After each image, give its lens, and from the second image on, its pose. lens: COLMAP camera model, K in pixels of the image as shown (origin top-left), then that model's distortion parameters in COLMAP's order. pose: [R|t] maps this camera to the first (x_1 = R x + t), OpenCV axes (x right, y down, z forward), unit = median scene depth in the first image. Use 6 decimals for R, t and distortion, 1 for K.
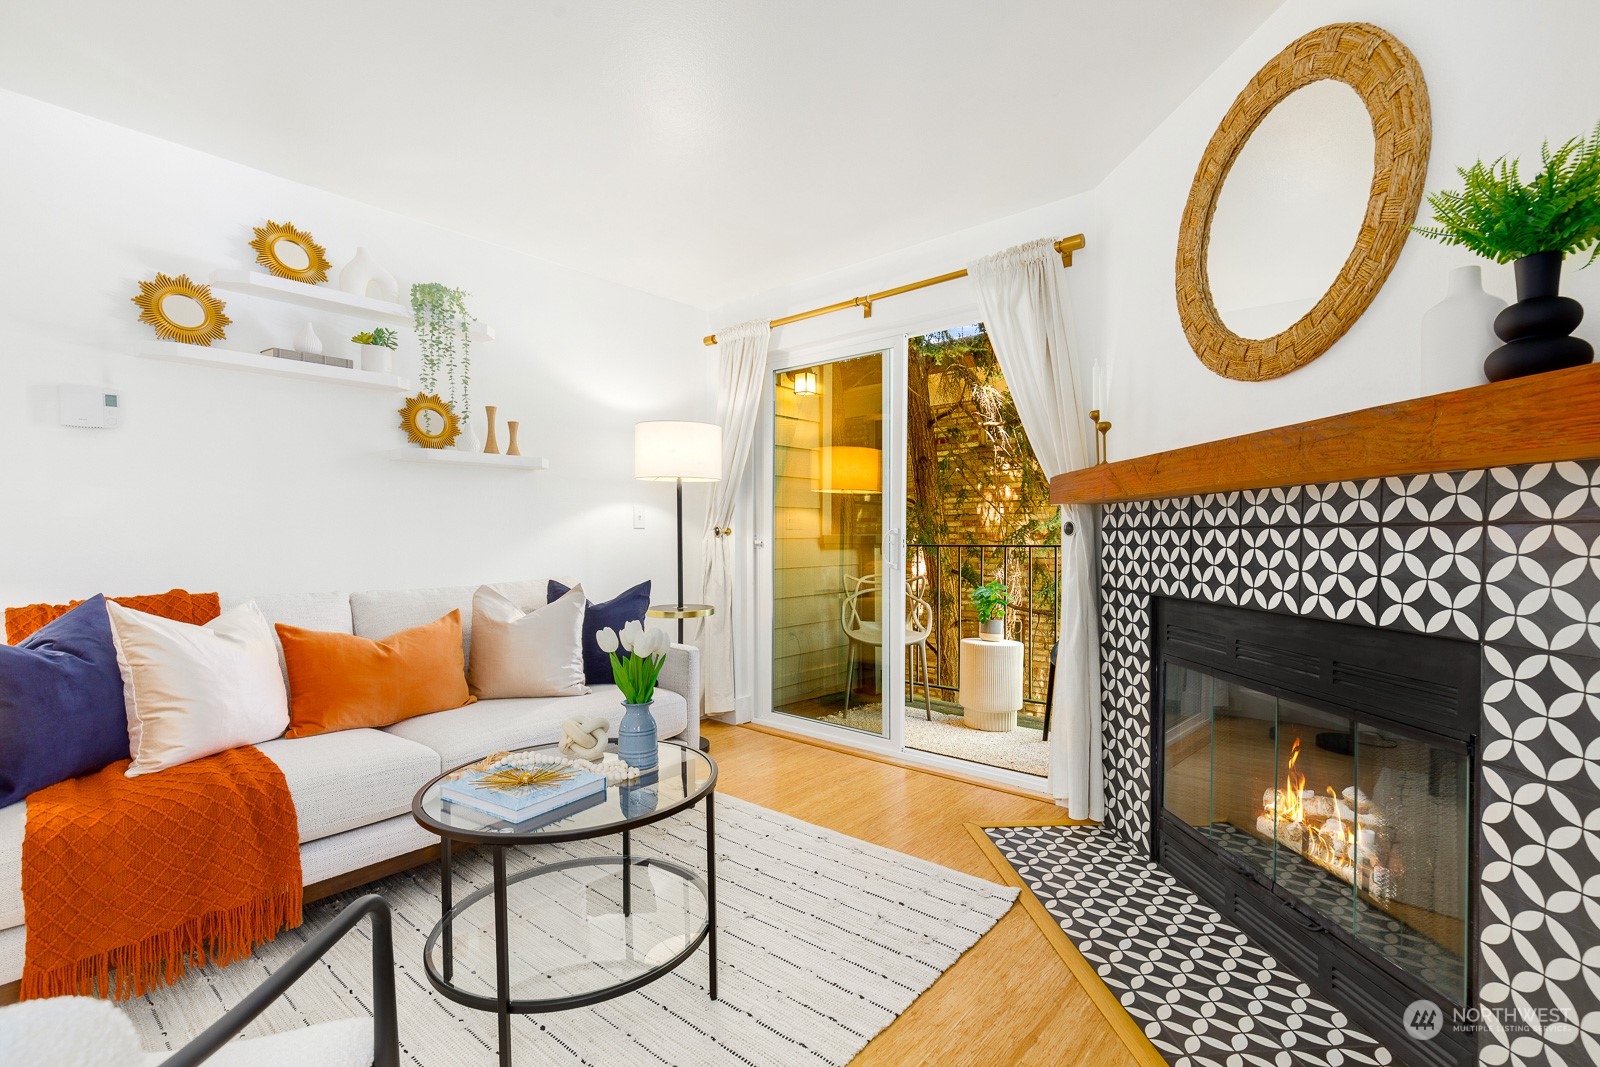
lens RADIAL K [[731.5, 0, 800.7], [0, 731.5, 538.2], [0, 0, 1]] dist [0.001165, -0.000044]
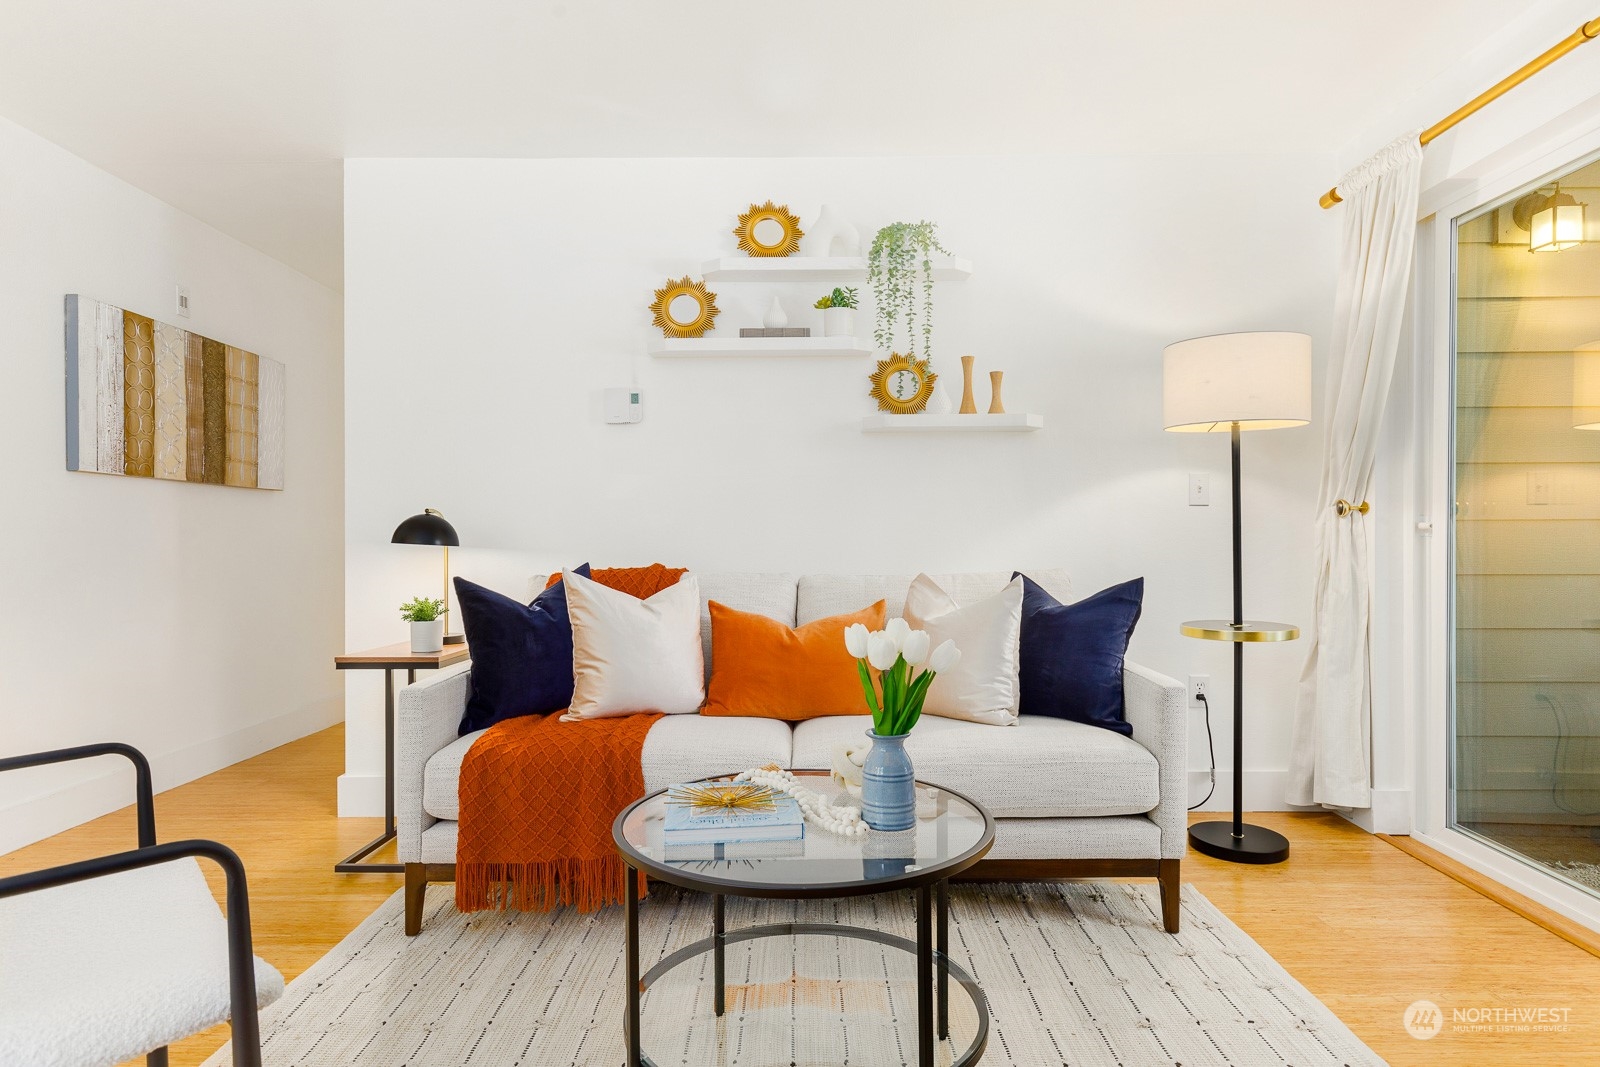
lens RADIAL K [[892.4, 0, 799.3], [0, 892.4, 533.4], [0, 0, 1]] dist [0.002163, 0.000525]
pose [[0.633550, -0.001242, -0.773701, 0.248264], [-0.003268, 0.999985, -0.004282, 0.023442], [0.773695, 0.005242, 0.633536, 0.251417]]
